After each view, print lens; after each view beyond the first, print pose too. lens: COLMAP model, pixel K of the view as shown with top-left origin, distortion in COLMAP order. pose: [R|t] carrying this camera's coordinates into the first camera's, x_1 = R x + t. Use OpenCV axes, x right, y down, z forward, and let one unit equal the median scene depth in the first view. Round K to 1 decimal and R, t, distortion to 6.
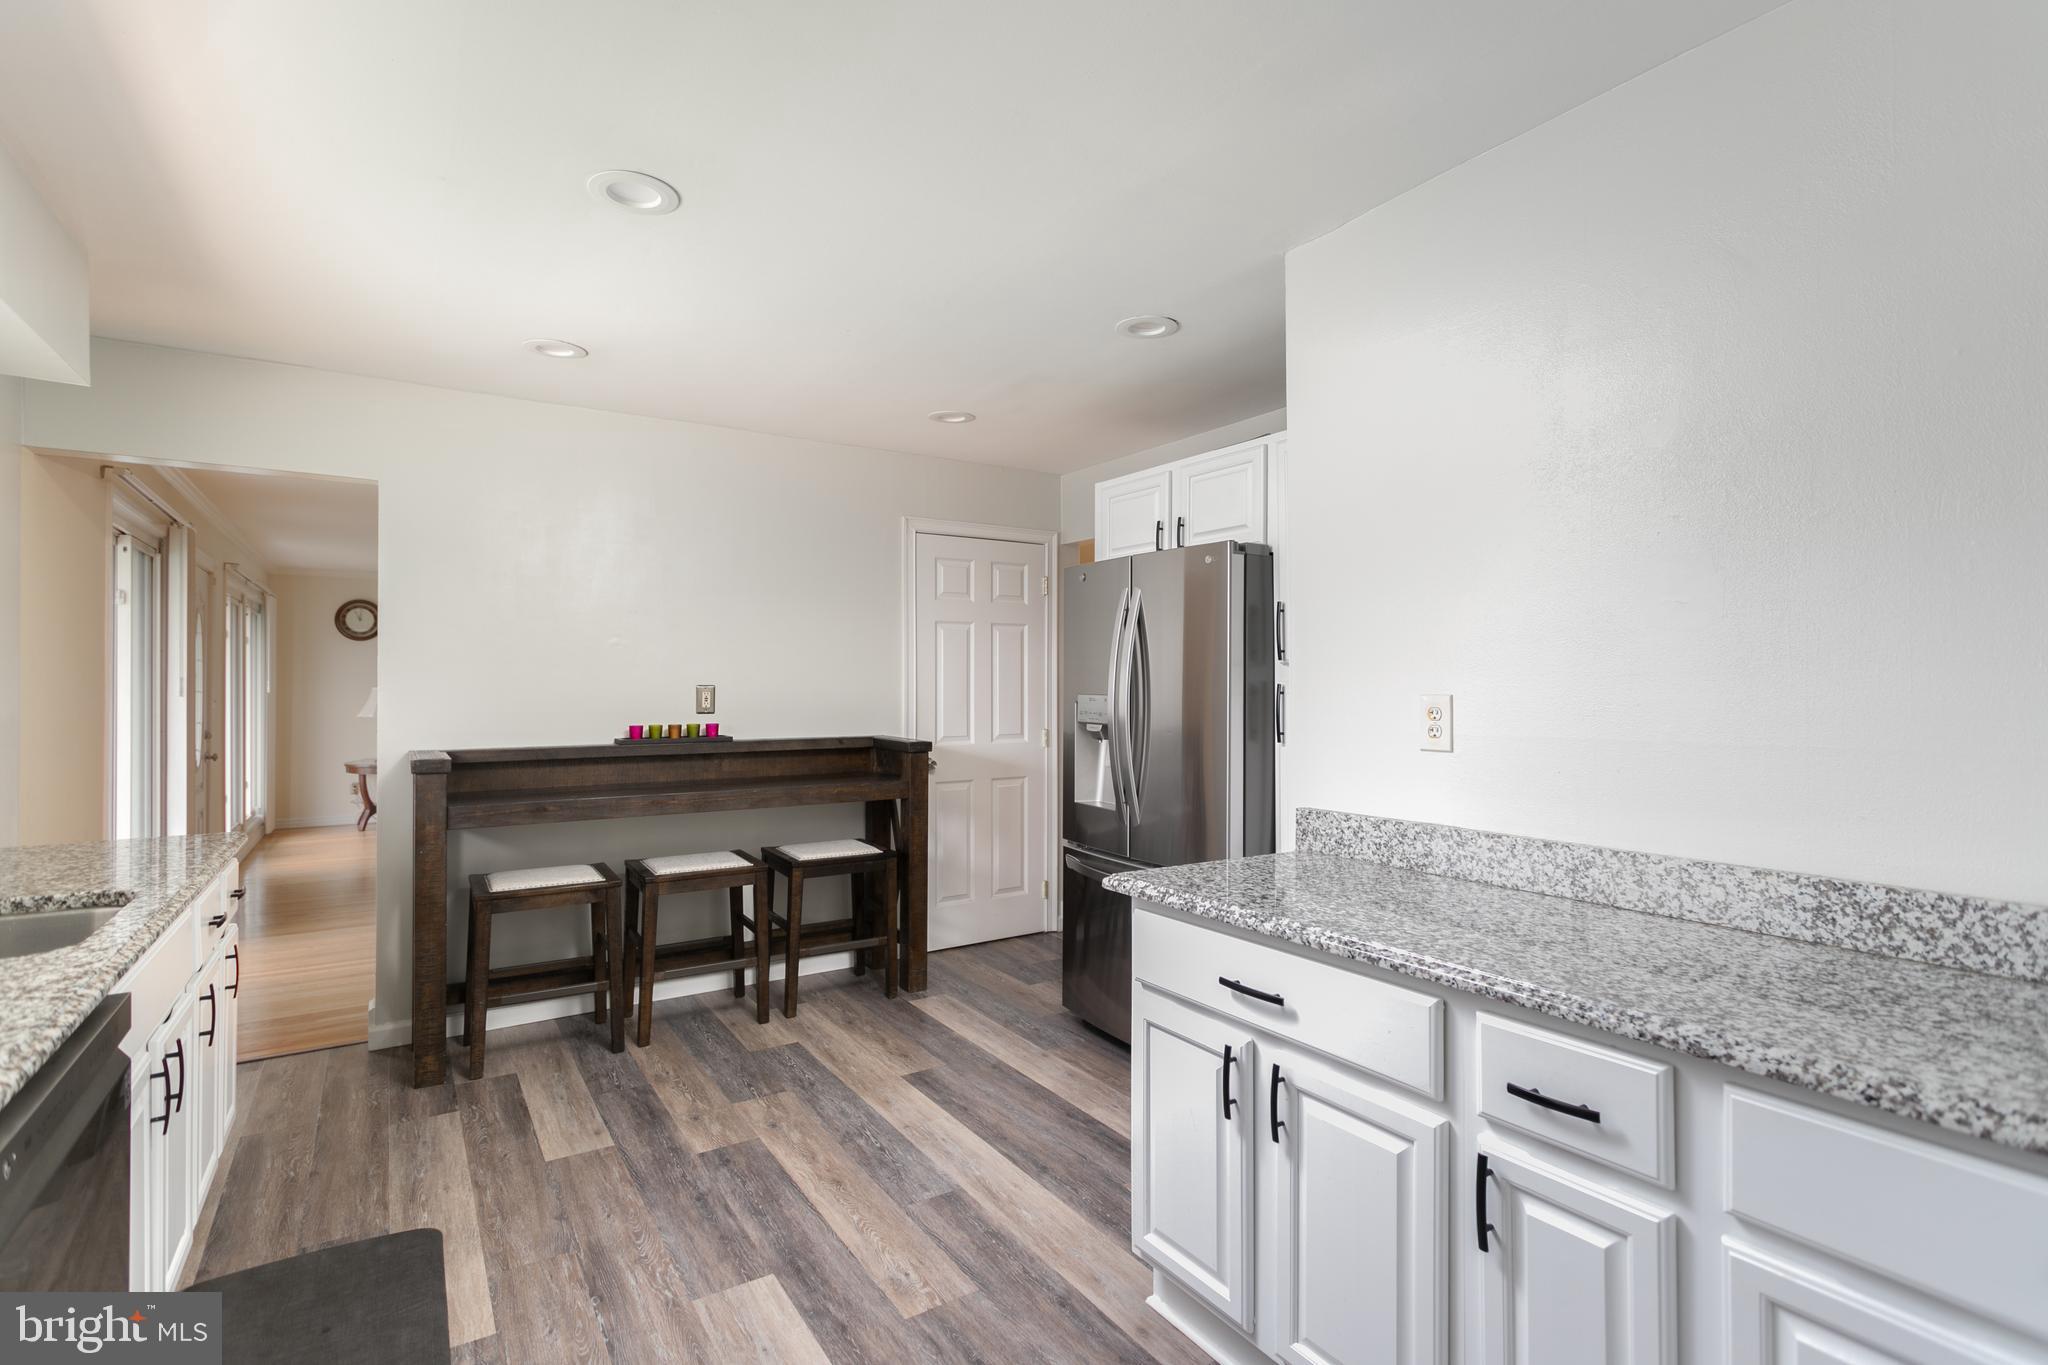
lens RADIAL K [[986.3, 0, 1026.2], [0, 986.3, 689.5], [0, 0, 1]] dist [0.019899, -0.002329]
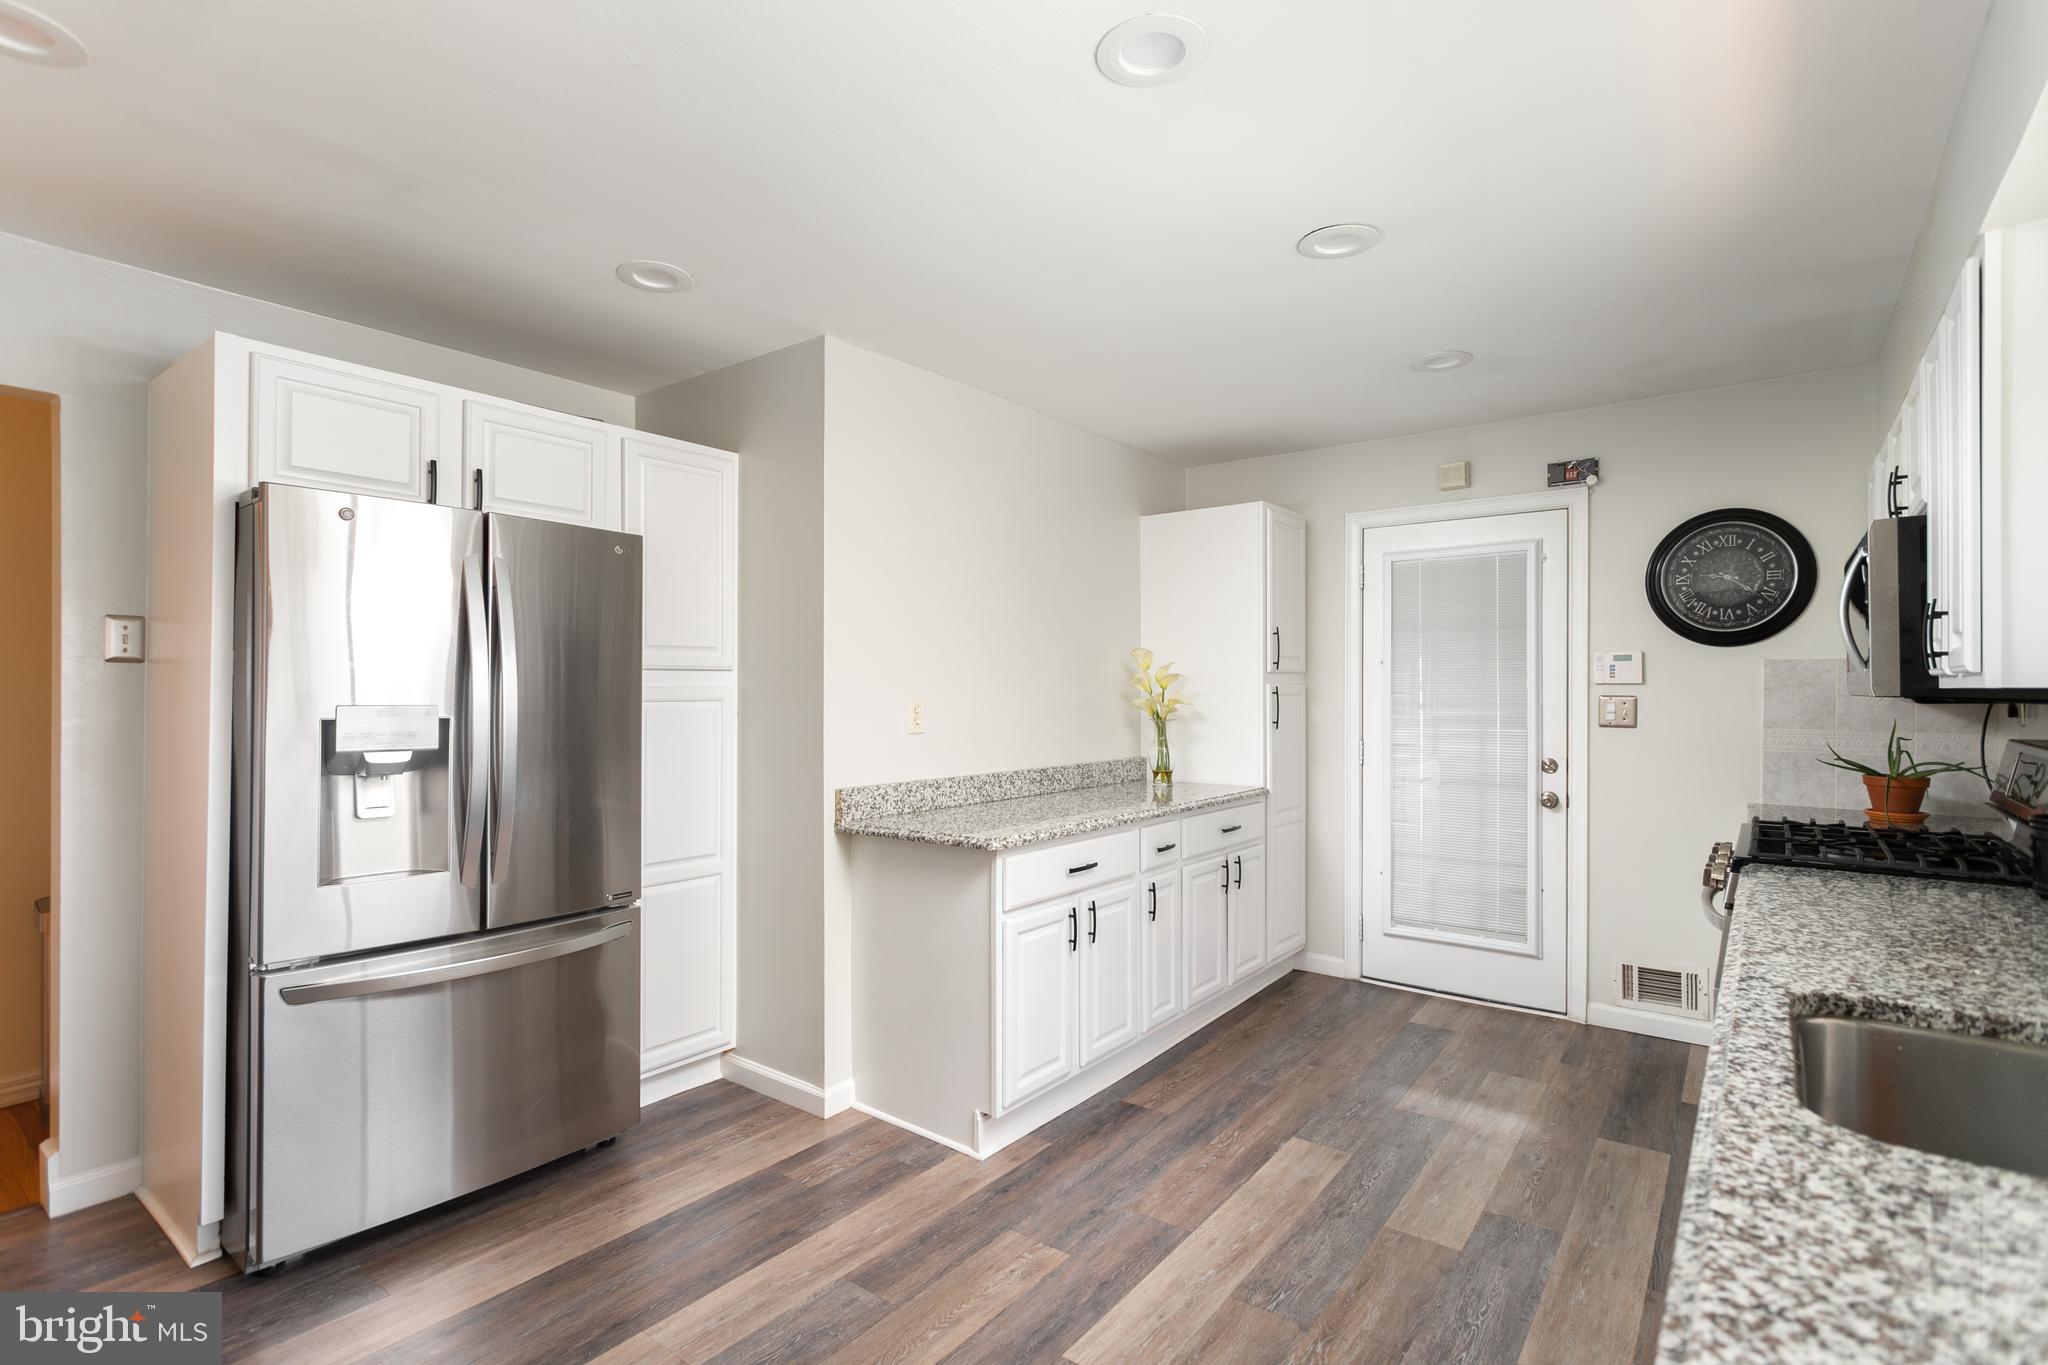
lens RADIAL K [[986.3, 0, 1003.2], [0, 986.3, 688.6], [0, 0, 1]] dist [0.019899, -0.002329]
pose [[-0.333227, -0.000832, 0.942846, -1.124864], [-0.003315, 0.999994, -0.000289, -0.010335], [-0.942841, -0.003222, -0.333227, 1.408310]]
